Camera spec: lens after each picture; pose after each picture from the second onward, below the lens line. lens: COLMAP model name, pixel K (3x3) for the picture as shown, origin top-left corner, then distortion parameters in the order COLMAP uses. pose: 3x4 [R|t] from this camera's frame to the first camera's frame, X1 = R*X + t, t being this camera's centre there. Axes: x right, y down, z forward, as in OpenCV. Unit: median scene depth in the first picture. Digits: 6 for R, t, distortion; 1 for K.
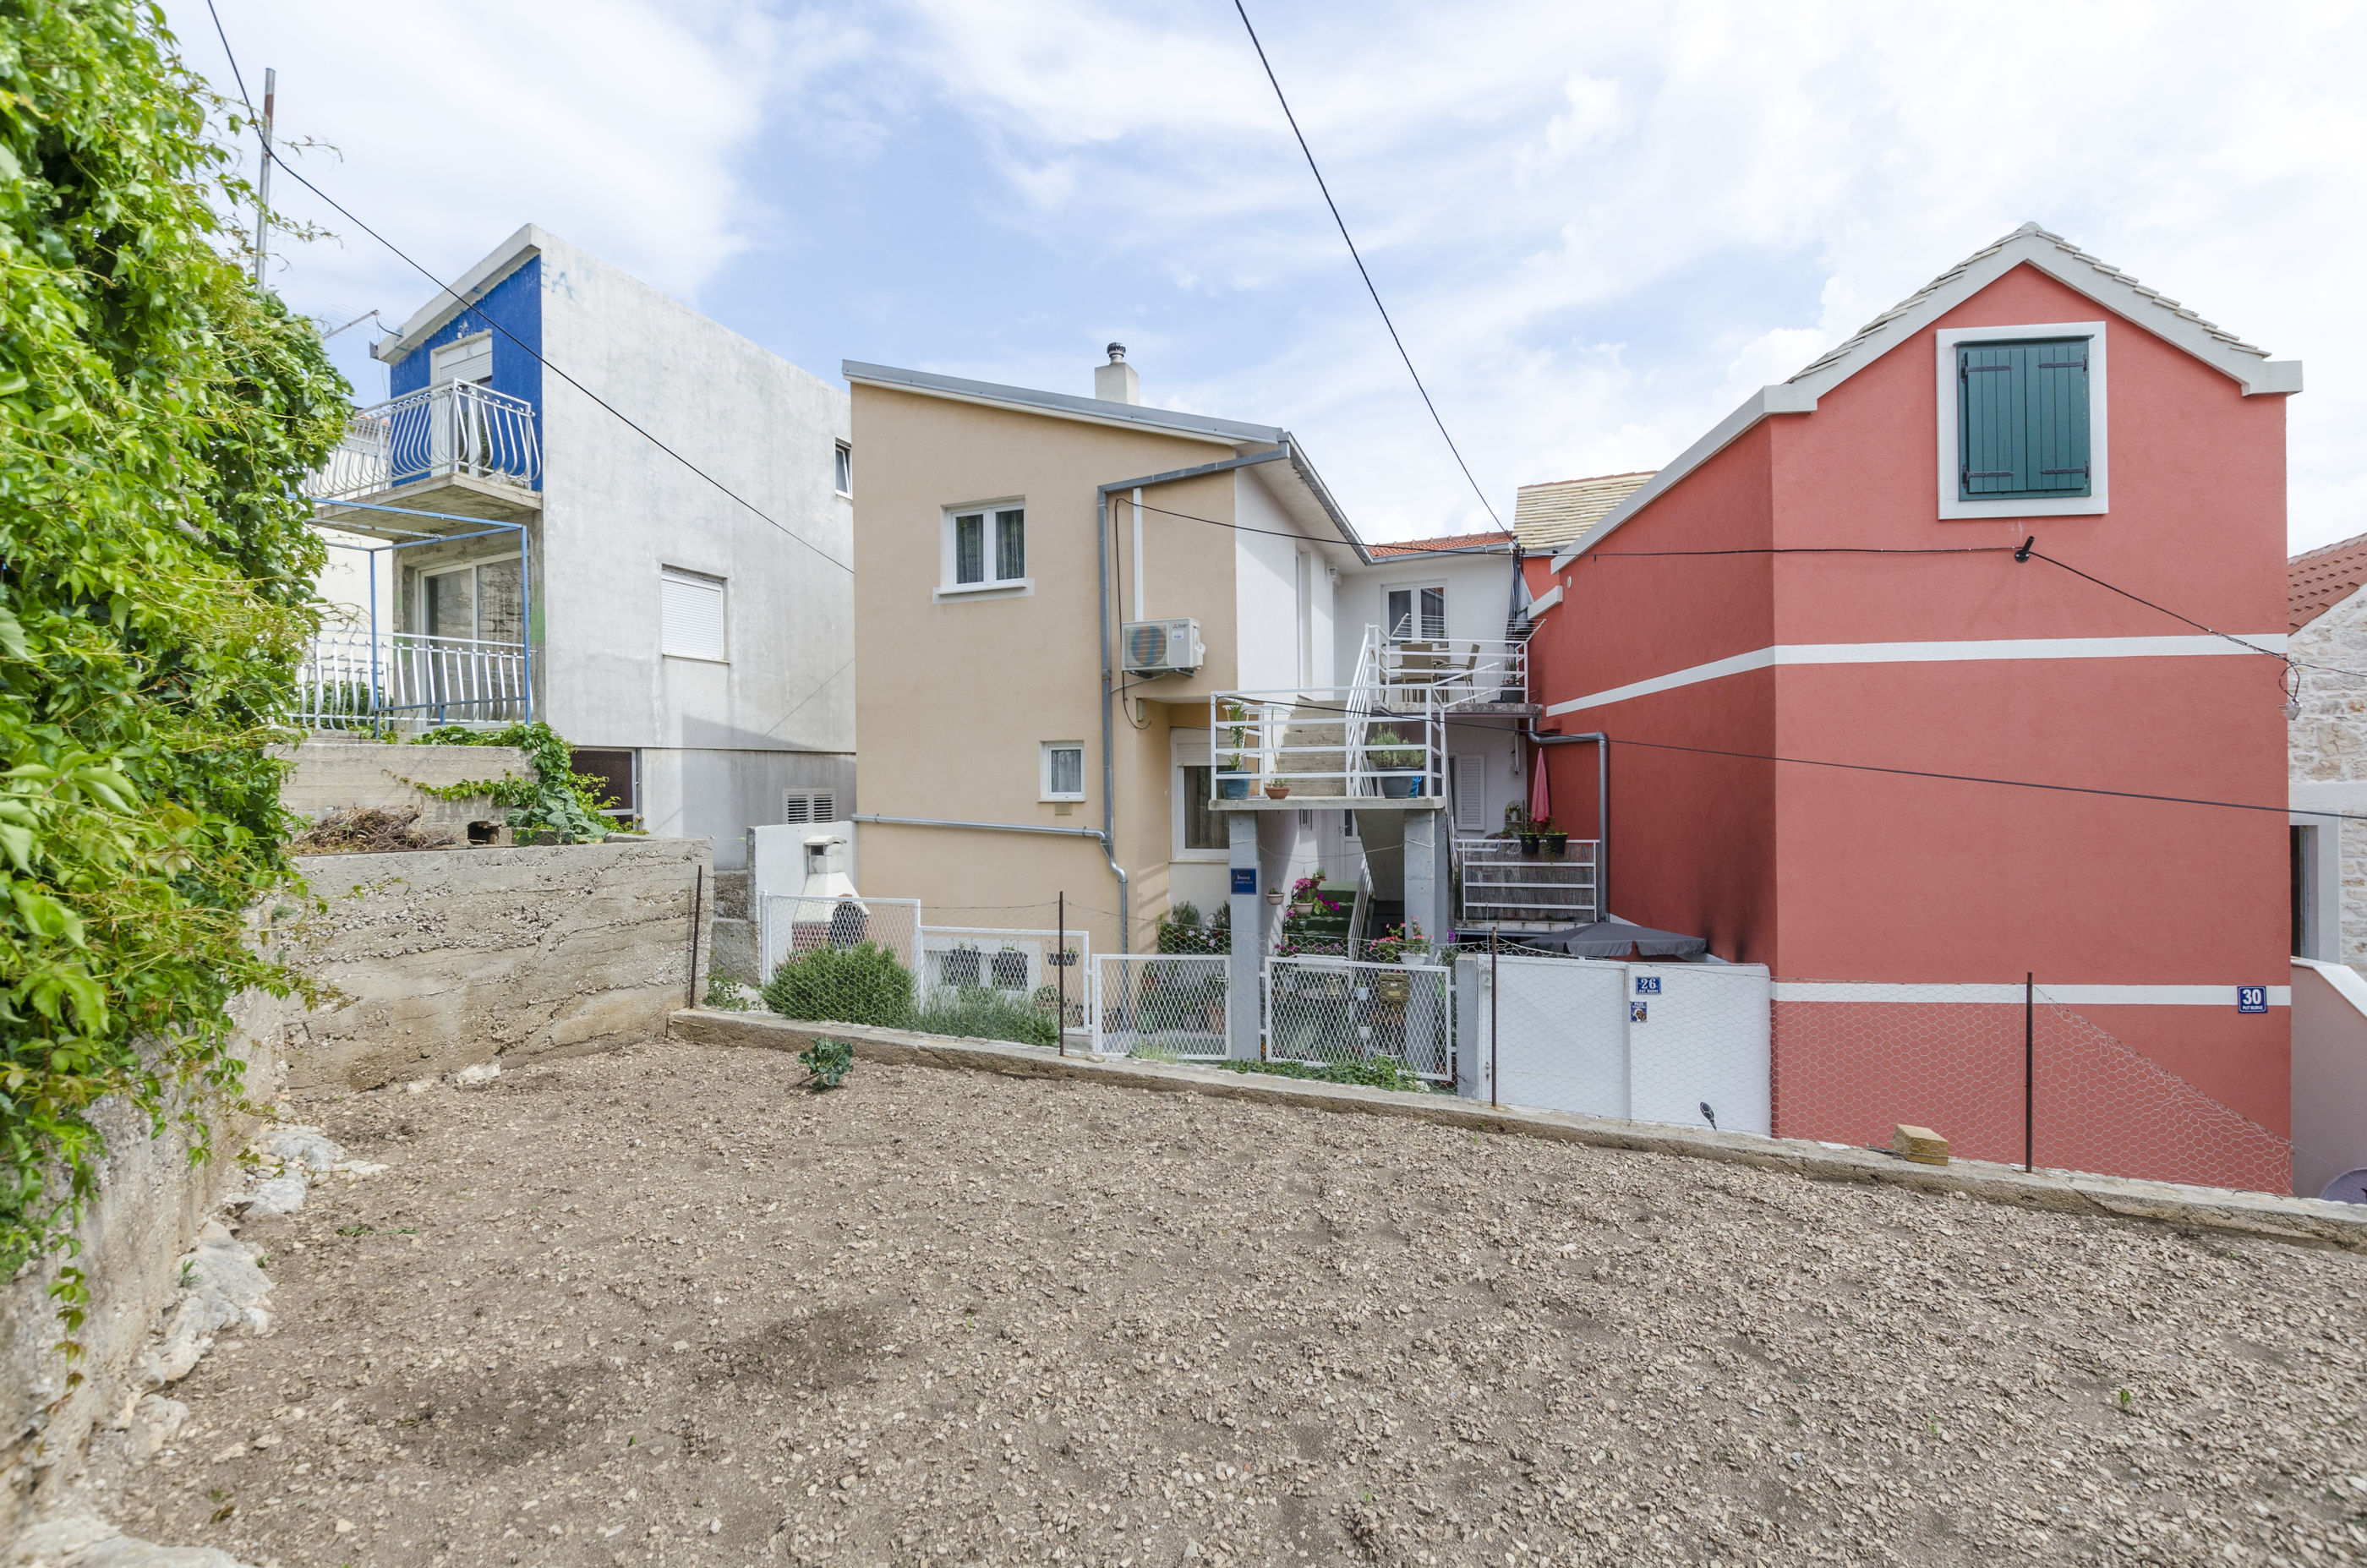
lens RADIAL K [[1067.8, 0, 1183.7], [0, 1067.8, 780.2], [0, 0, 1]] dist [-0.008354, -0.000151]
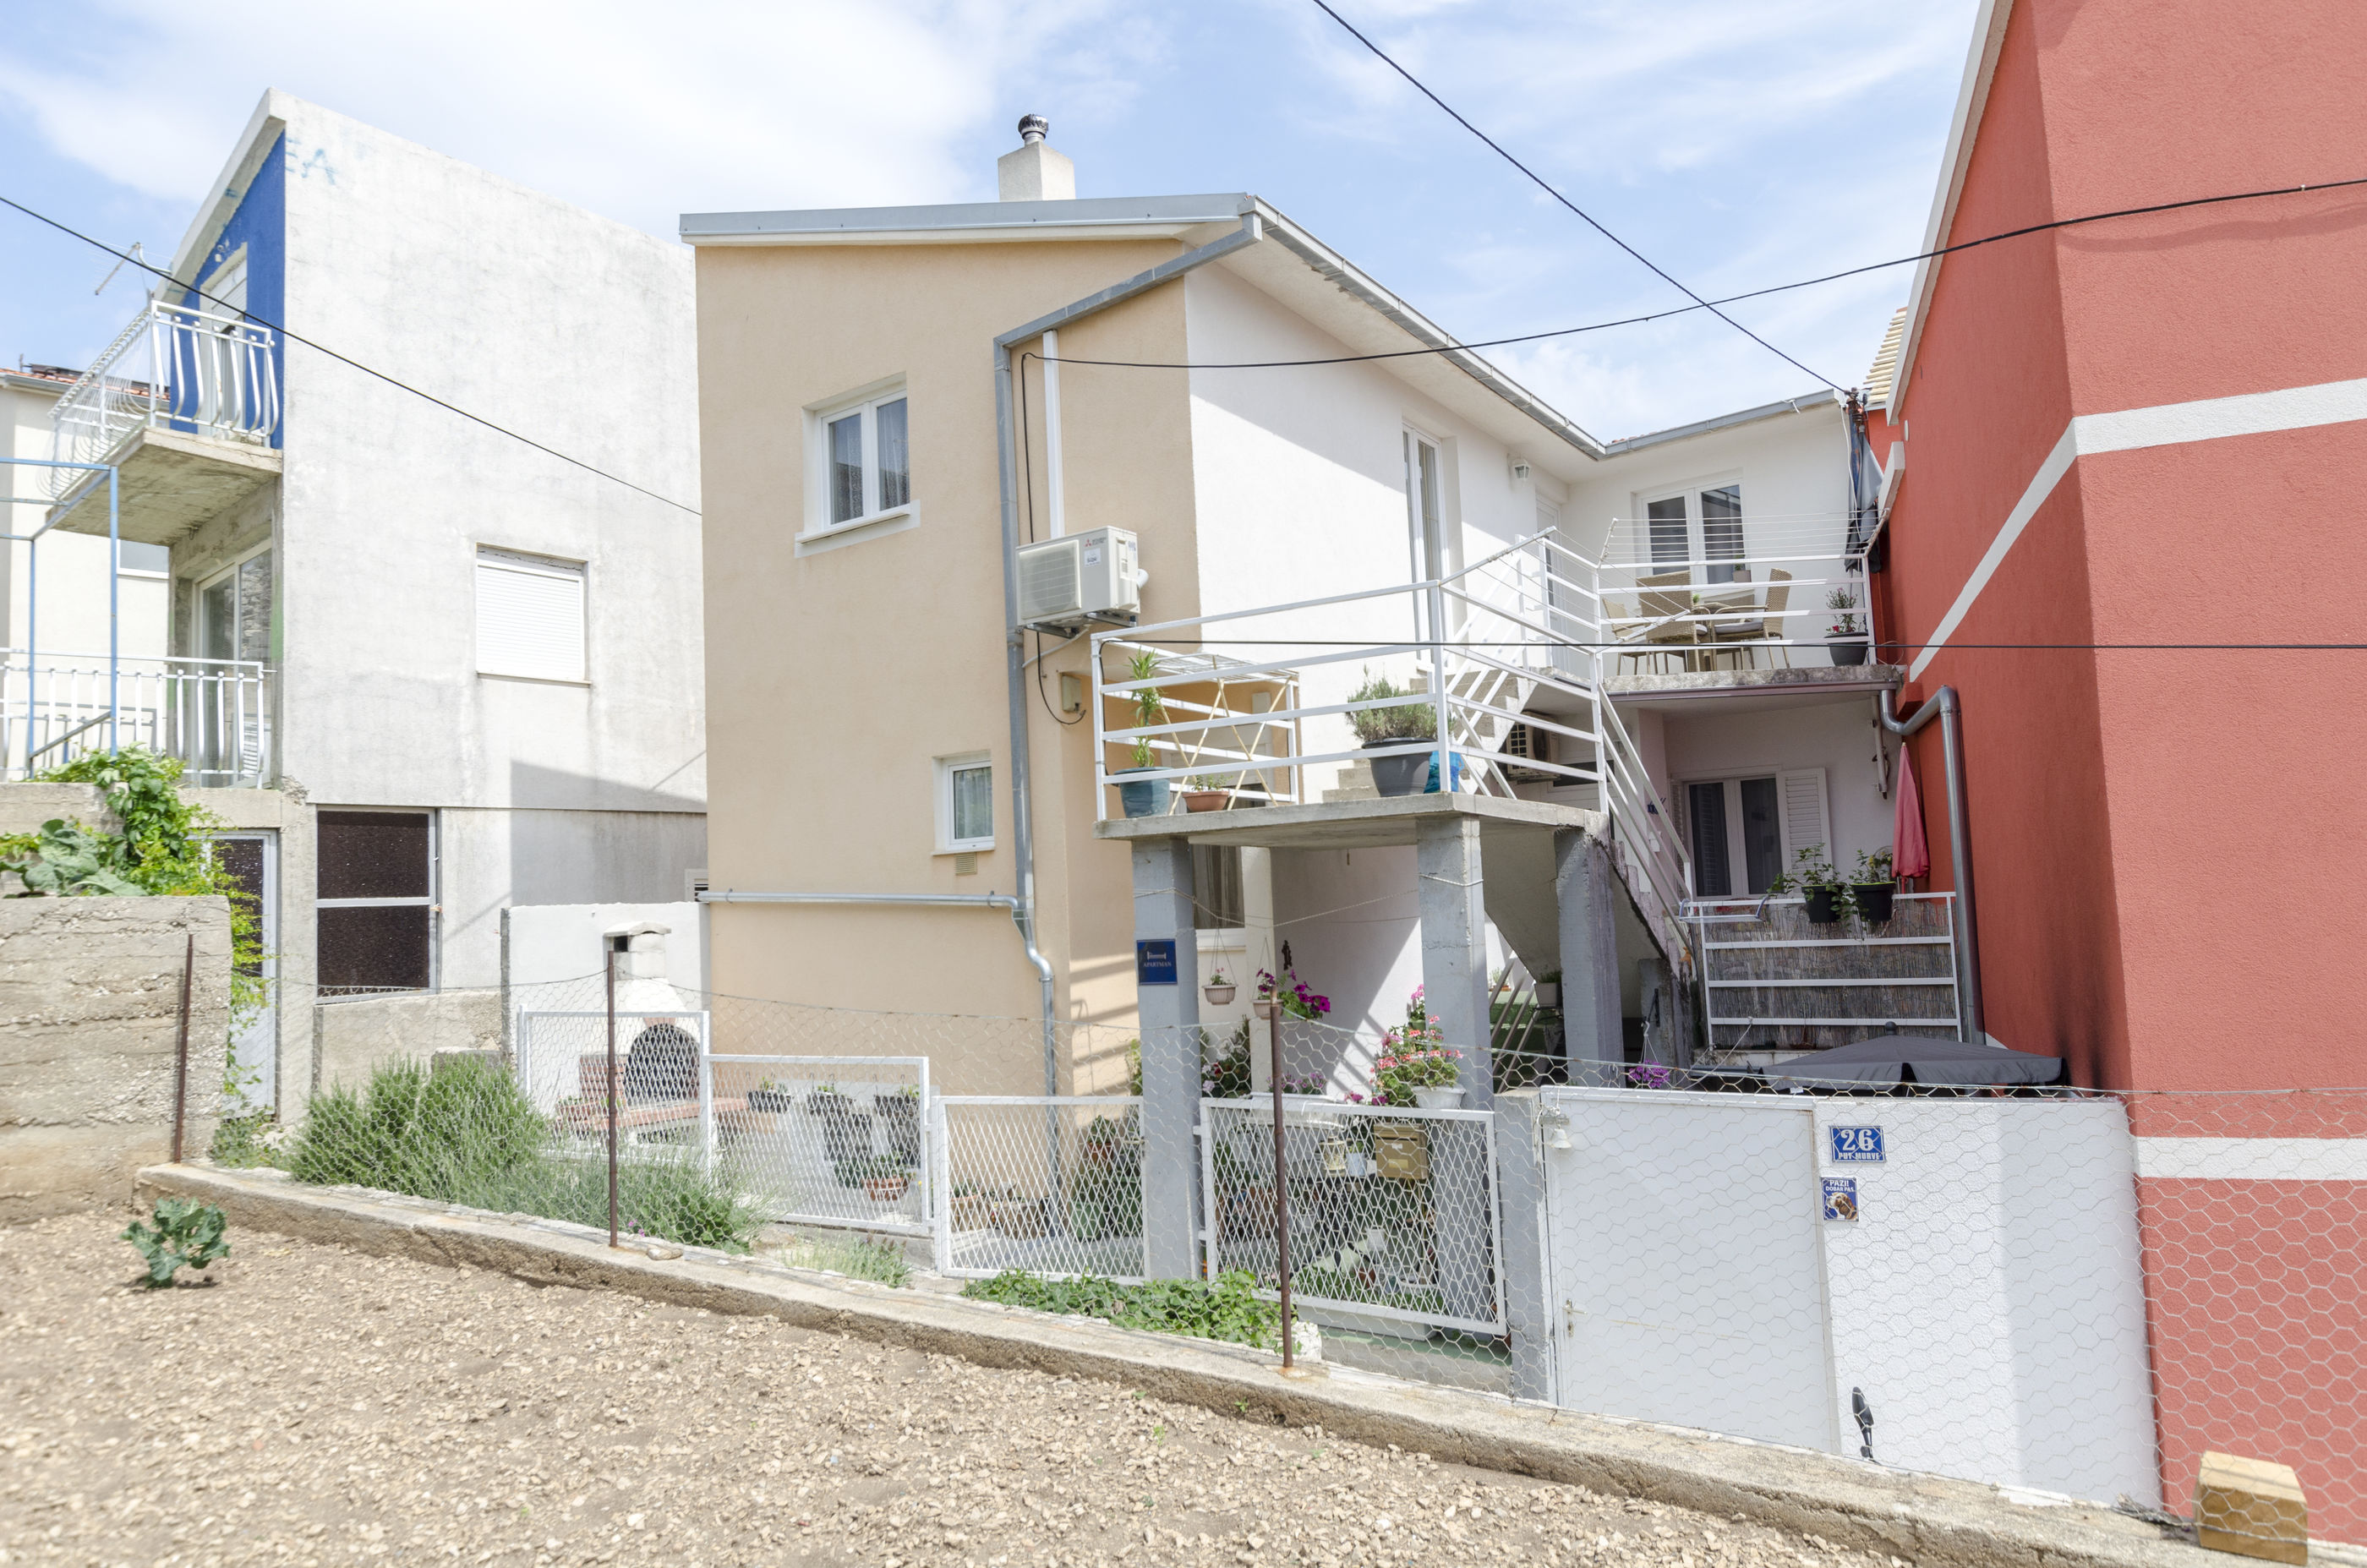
lens RADIAL K [[1581.1, 0, 1180.7], [0, 1581.1, 779.2], [0, 0, 1]] dist [-0.004636, -0.003573]
pose [[0.964509, -0.052879, -0.258699, 0.240769], [0.032976, 0.996194, -0.080681, 0.054719], [0.261981, 0.069287, 0.962583, 0.159407]]
